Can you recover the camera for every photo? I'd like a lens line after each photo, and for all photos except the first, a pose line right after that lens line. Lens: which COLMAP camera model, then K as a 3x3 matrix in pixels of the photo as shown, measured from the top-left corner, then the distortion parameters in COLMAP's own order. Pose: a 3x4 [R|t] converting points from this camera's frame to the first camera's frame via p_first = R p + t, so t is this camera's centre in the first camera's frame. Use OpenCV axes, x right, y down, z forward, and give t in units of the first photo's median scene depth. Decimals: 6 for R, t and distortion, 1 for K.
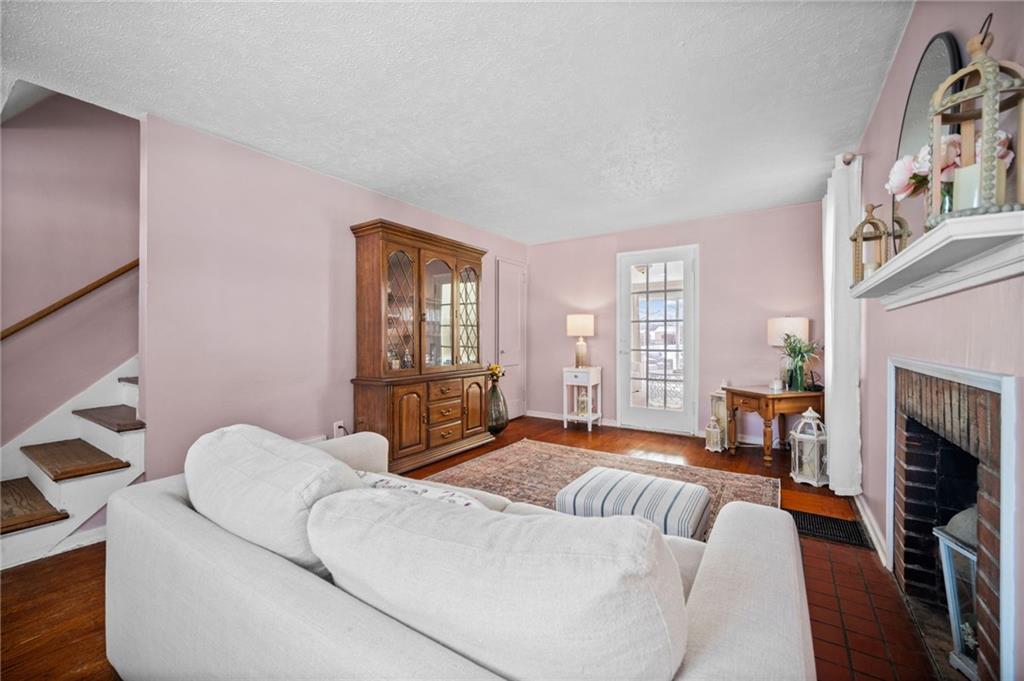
lens RADIAL K [[409.4, 0, 510.1], [0, 409.4, 339.7], [0, 0, 1]] dist [-0.002697, -0.000690]
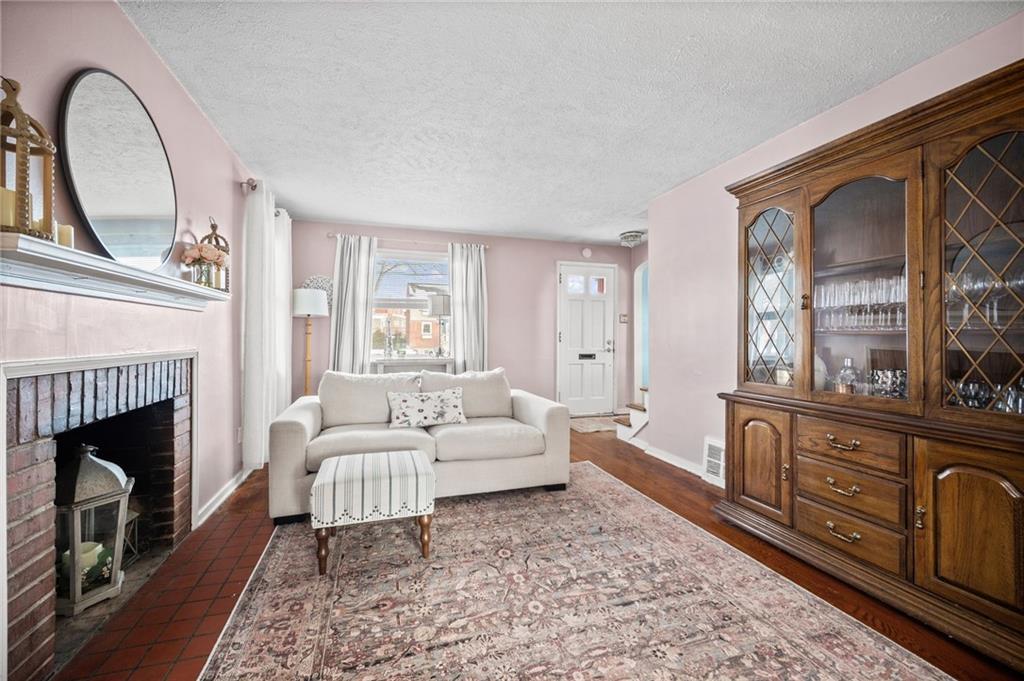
lens RADIAL K [[409.4, 0, 510.1], [0, 409.4, 335.8], [0, 0, 1]] dist [-0.002697, -0.000690]
pose [[-0.620011, -0.011554, -0.784508, 0.547282], [-0.010405, 0.999925, -0.006503, 0.002653], [0.784524, 0.004131, -0.620085, 1.127893]]
